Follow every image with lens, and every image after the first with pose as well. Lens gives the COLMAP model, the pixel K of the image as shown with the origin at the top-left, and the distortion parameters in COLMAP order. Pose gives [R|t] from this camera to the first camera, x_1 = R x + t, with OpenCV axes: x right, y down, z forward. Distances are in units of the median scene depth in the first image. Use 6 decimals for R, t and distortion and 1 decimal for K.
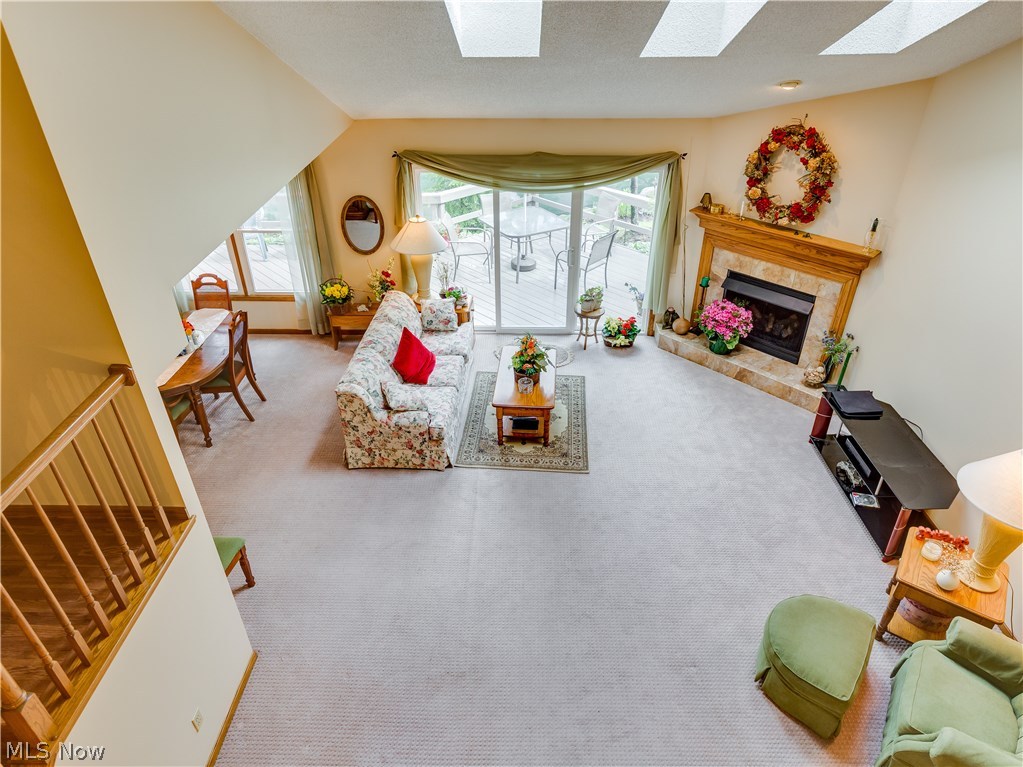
lens RADIAL K [[705.5, 0, 511.5], [0, 705.5, 383.5], [0, 0, 1]] dist [-0.003718, -0.004258]
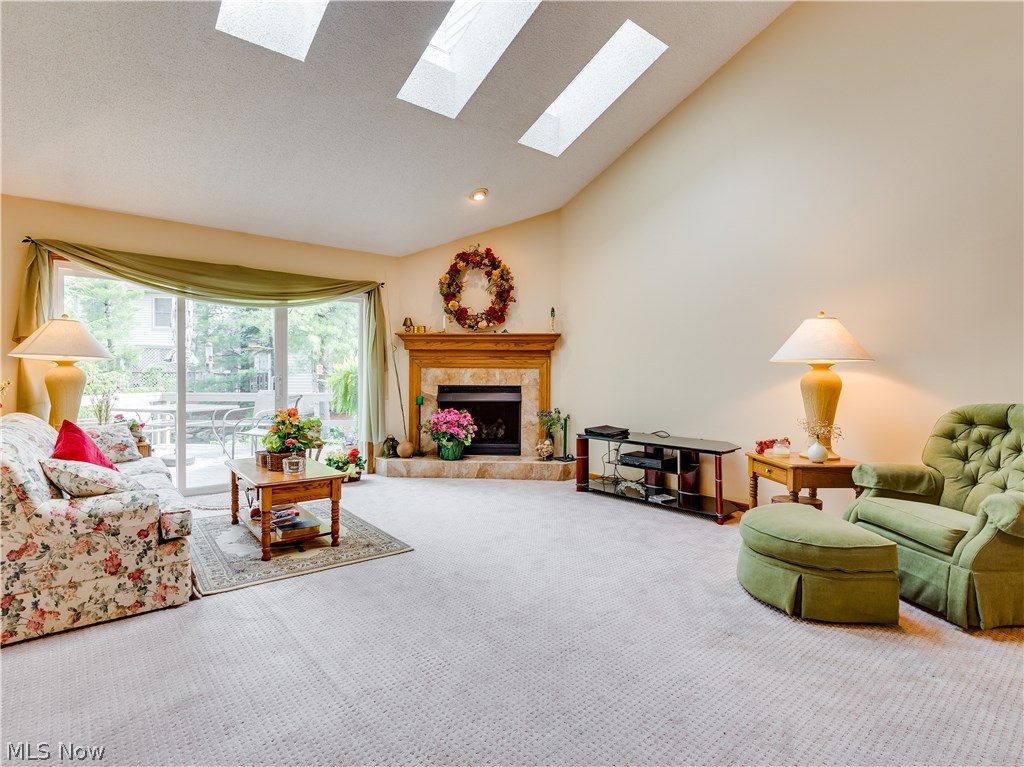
lens RADIAL K [[547.0, 0, 512.0], [0, 547.0, 383.5], [0, 0, 1]] dist [0.003854, -0.001771]
pose [[0.730089, 0.011165, 0.683261, -0.203180], [0.371632, 0.832592, -0.410707, 0.248725], [-0.573463, 0.553774, 0.603717, 0.485667]]
